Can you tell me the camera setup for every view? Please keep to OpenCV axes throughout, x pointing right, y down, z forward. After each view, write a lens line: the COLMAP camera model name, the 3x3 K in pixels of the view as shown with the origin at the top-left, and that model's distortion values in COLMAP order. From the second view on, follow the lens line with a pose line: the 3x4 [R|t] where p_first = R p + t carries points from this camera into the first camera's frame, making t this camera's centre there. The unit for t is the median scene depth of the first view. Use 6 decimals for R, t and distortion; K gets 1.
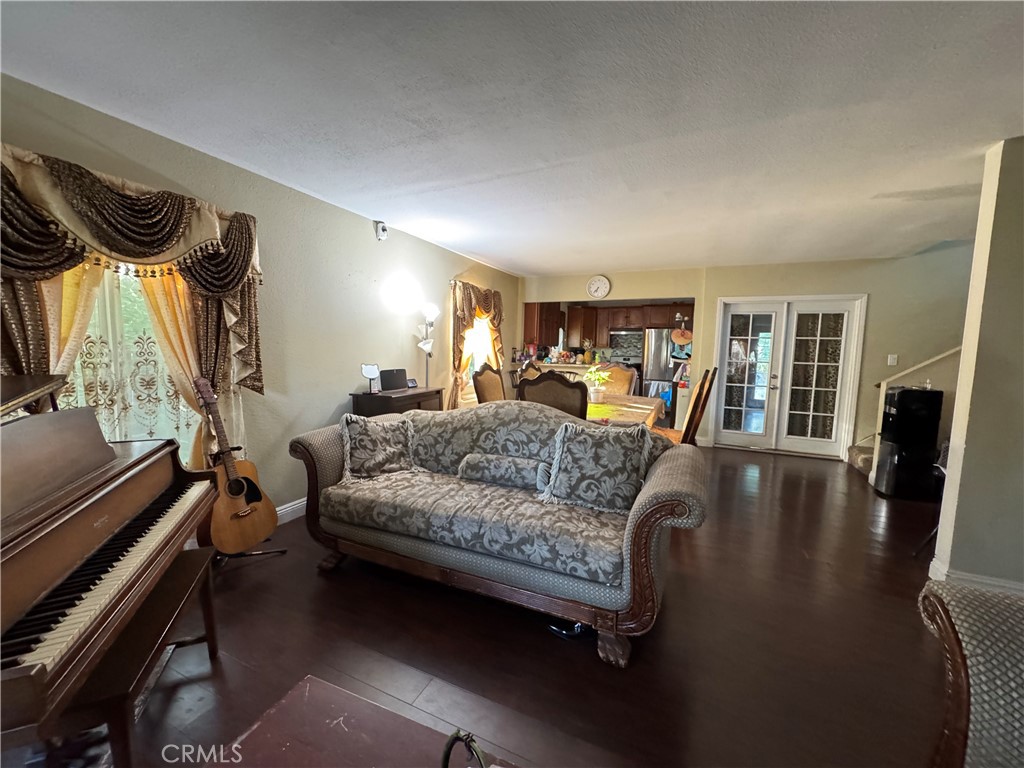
lens RADIAL K [[408.0, 0, 512.0], [0, 408.0, 384.0], [0, 0, 1]] dist [-0.002314, -0.000052]
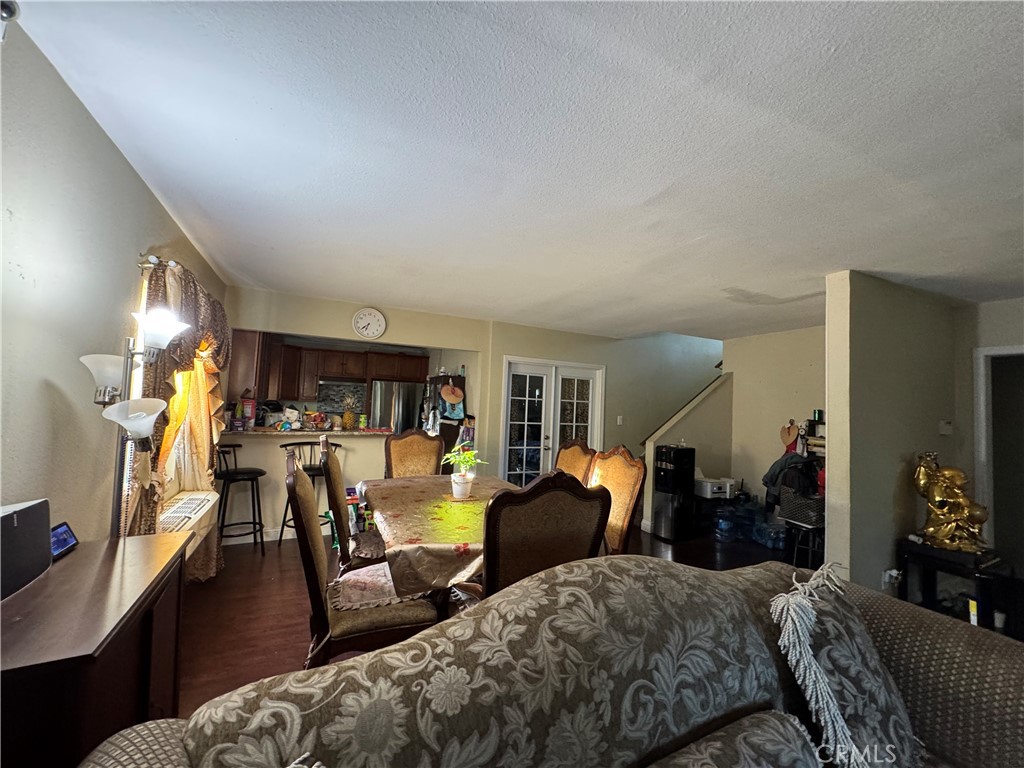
lens RADIAL K [[408.0, 0, 512.0], [0, 408.0, 384.0], [0, 0, 1]] dist [-0.002314, -0.000052]
pose [[0.637342, 0.046445, 0.769180, -0.214531], [0.043151, 0.994465, -0.095803, -0.059732], [-0.769372, 0.094250, 0.631810, 0.429456]]
